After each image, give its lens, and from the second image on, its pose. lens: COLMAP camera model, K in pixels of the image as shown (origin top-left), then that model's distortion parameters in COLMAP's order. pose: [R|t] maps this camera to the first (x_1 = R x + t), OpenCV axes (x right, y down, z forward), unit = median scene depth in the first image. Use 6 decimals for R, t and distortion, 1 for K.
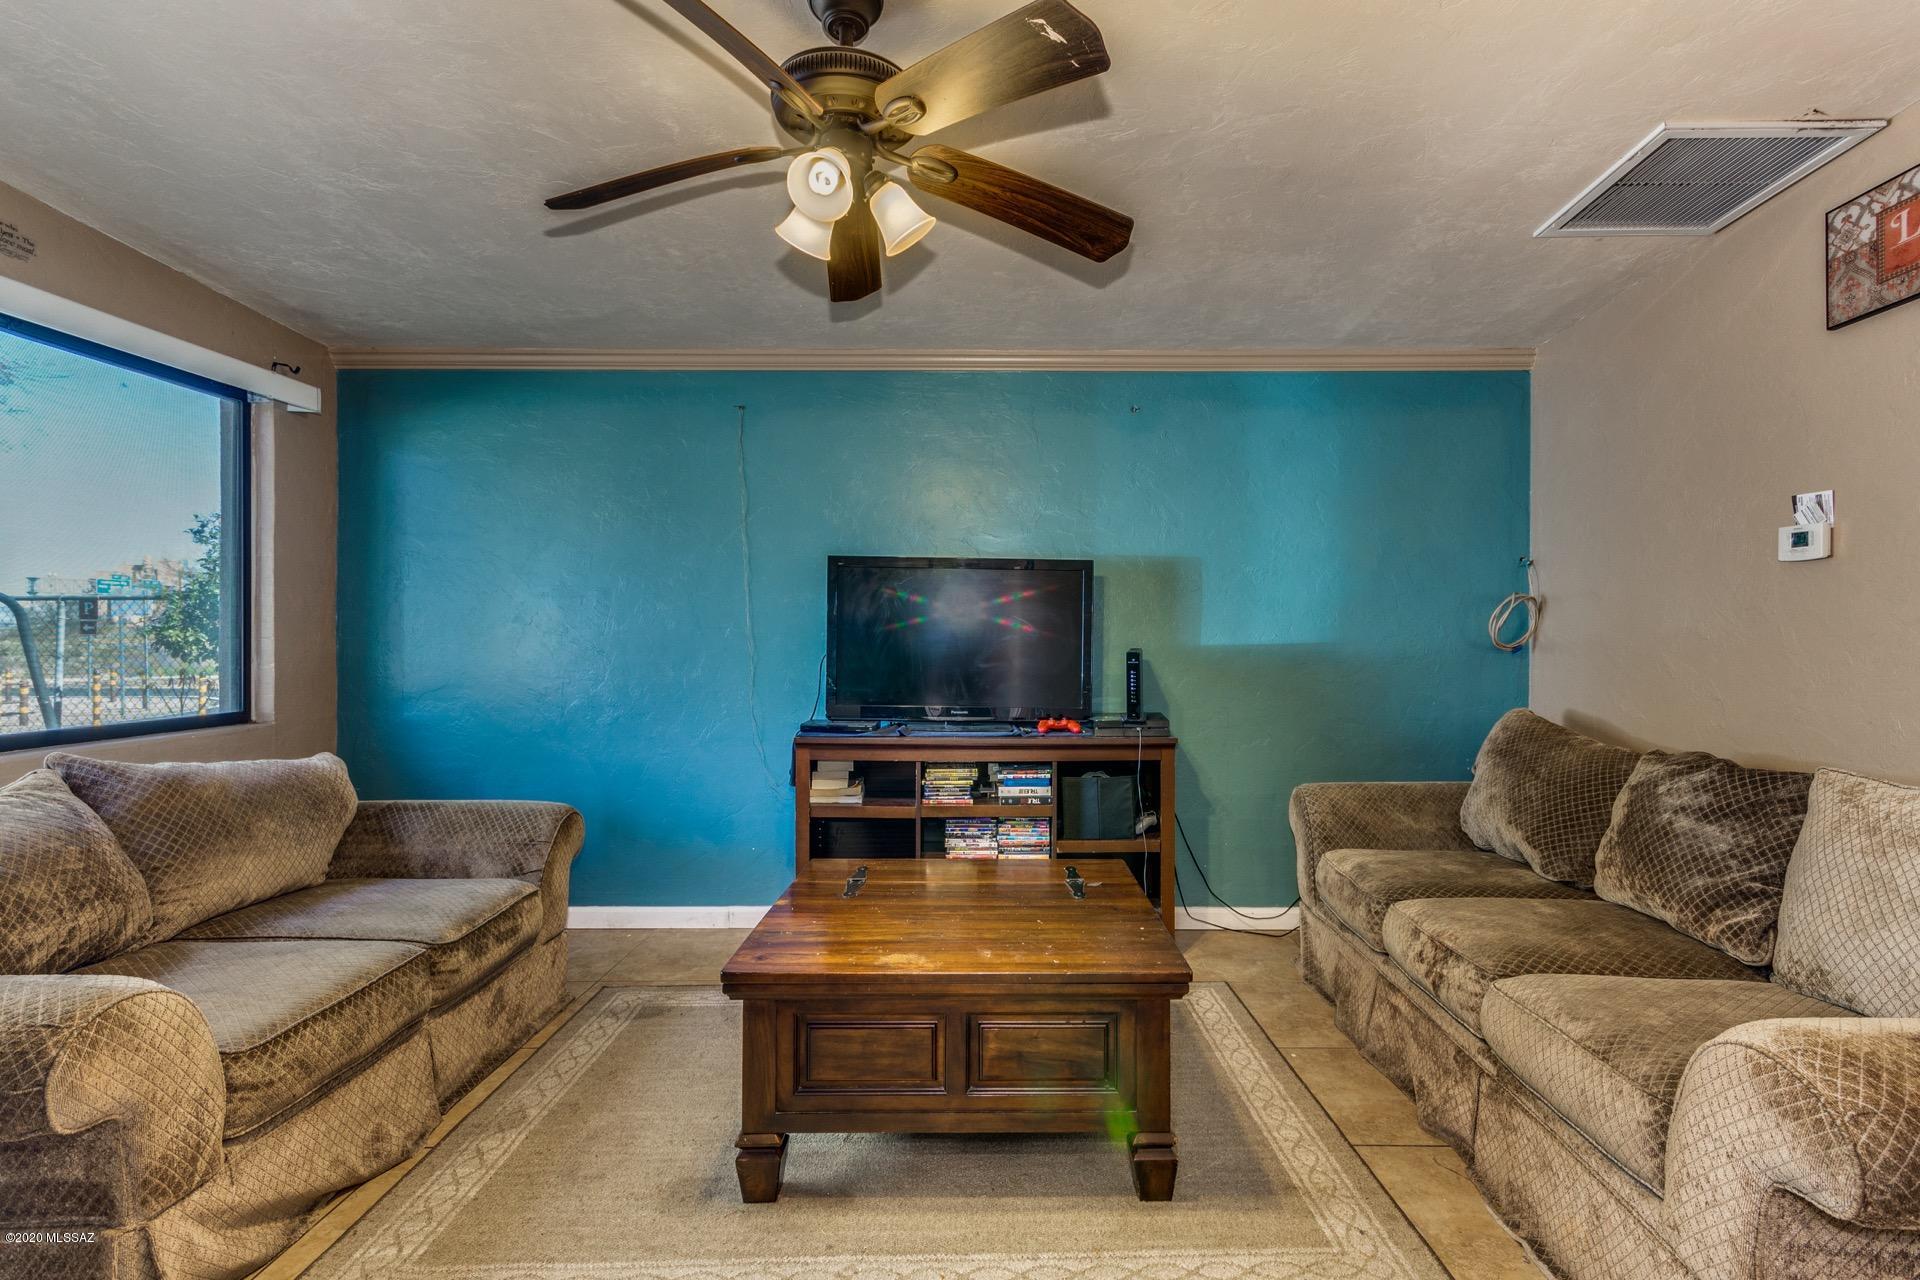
lens RADIAL K [[900.9, 0, 984.2], [0, 900.9, 649.2], [0, 0, 1]] dist [0.015035, 0.000799]
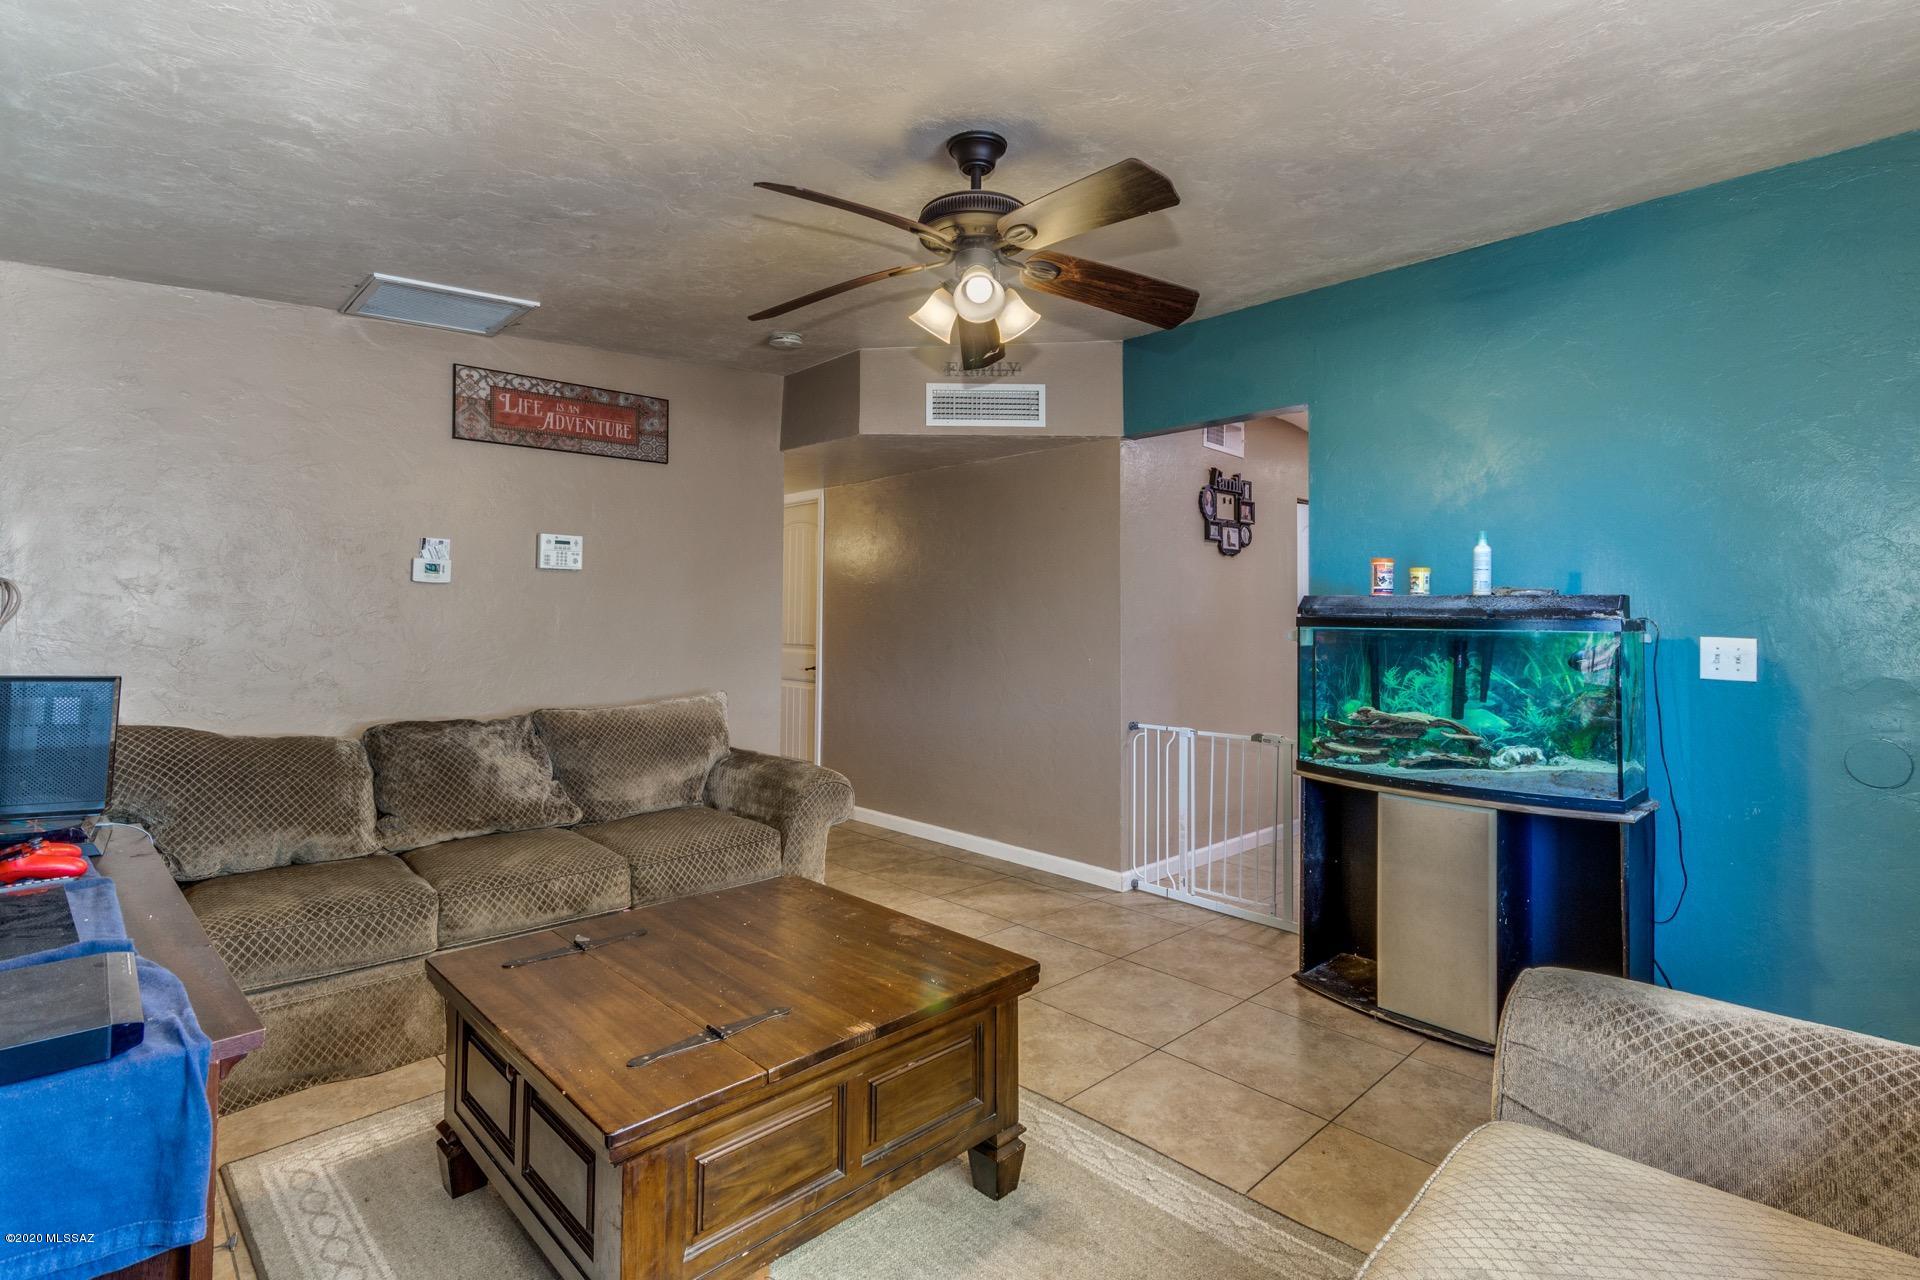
lens RADIAL K [[900.9, 0, 981.3], [0, 900.9, 604.2], [0, 0, 1]] dist [0.015035, 0.000799]
pose [[-0.714915, 0.005353, 0.699191, -0.558051], [0.000131, 0.999972, -0.007521, -0.035980], [-0.699211, -0.005285, -0.714896, 1.020191]]
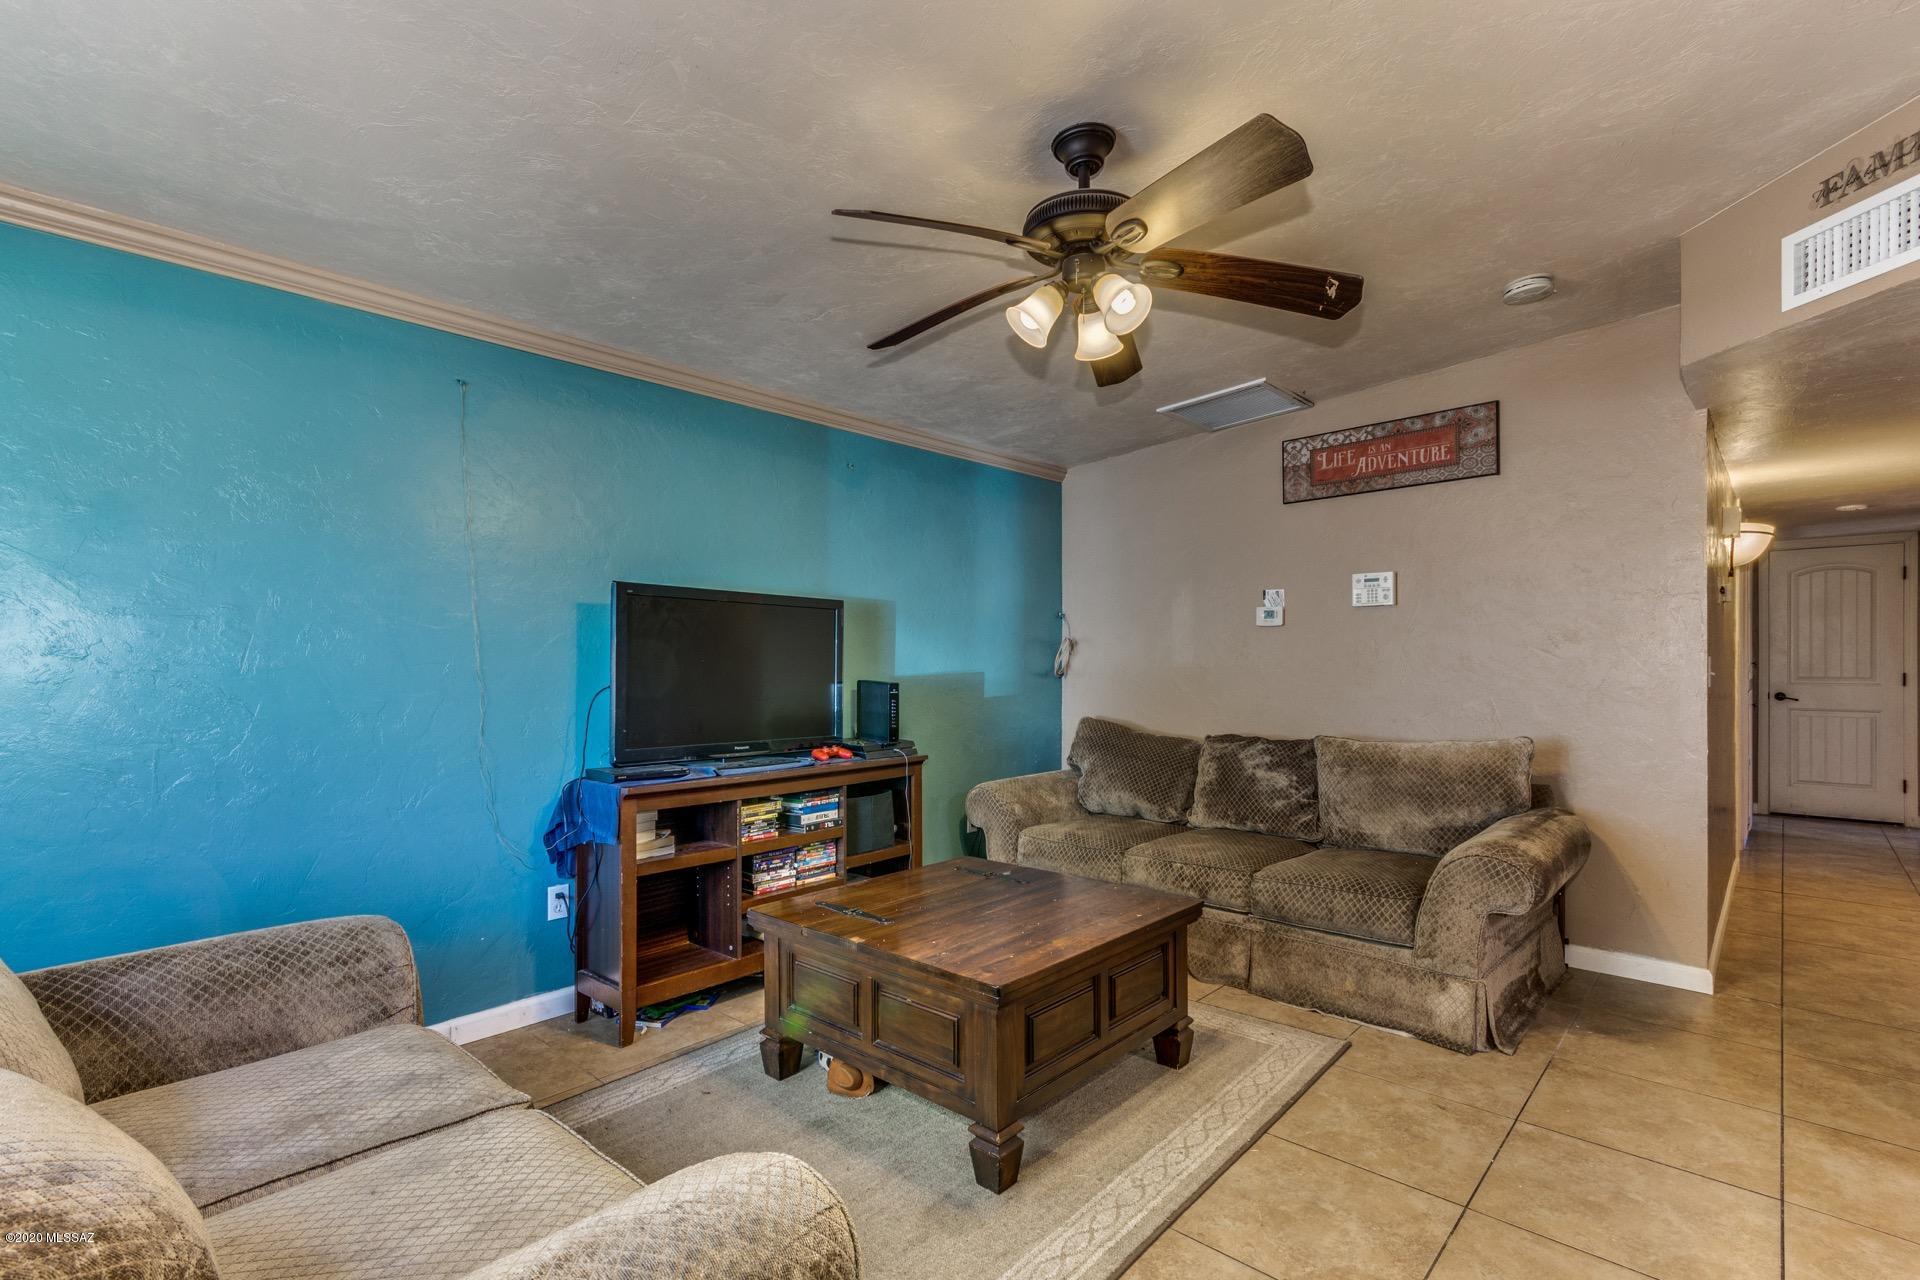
lens RADIAL K [[900.9, 0, 958.7], [0, 900.9, 676.2], [0, 0, 1]] dist [0.015035, 0.000799]
pose [[0.675162, -0.016418, 0.737486, -0.621385], [0.011952, 0.999865, 0.011318, -0.016805], [-0.737572, 0.001173, 0.675267, 0.166708]]
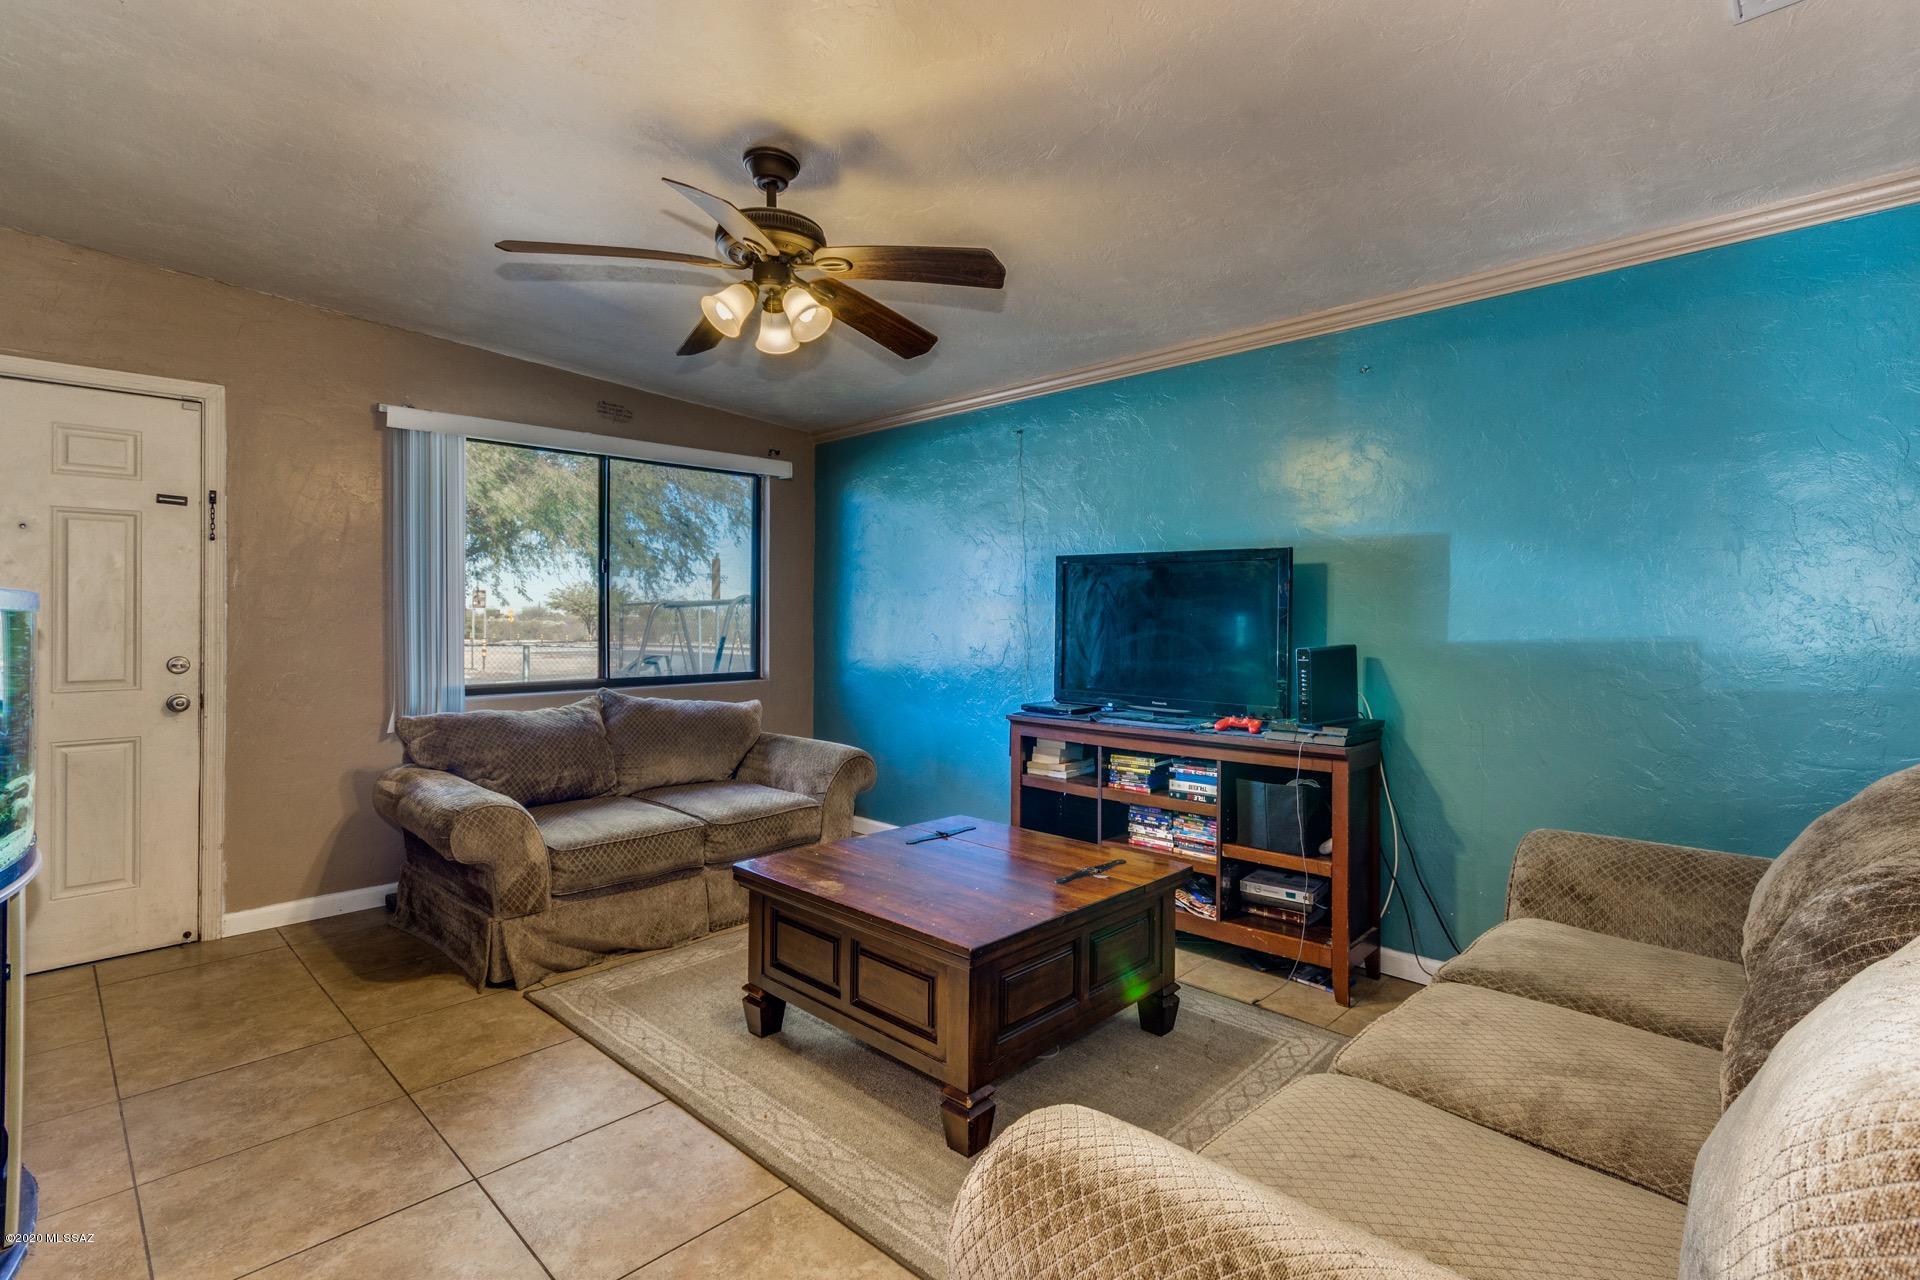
lens RADIAL K [[900.9, 0, 965.1], [0, 900.9, 626.8], [0, 0, 1]] dist [0.015035, 0.000799]
pose [[0.716716, 0.007550, -0.697325, 0.548941], [-0.009066, 0.999958, 0.001508, -0.016355], [0.697306, 0.005241, 0.716754, 0.122259]]
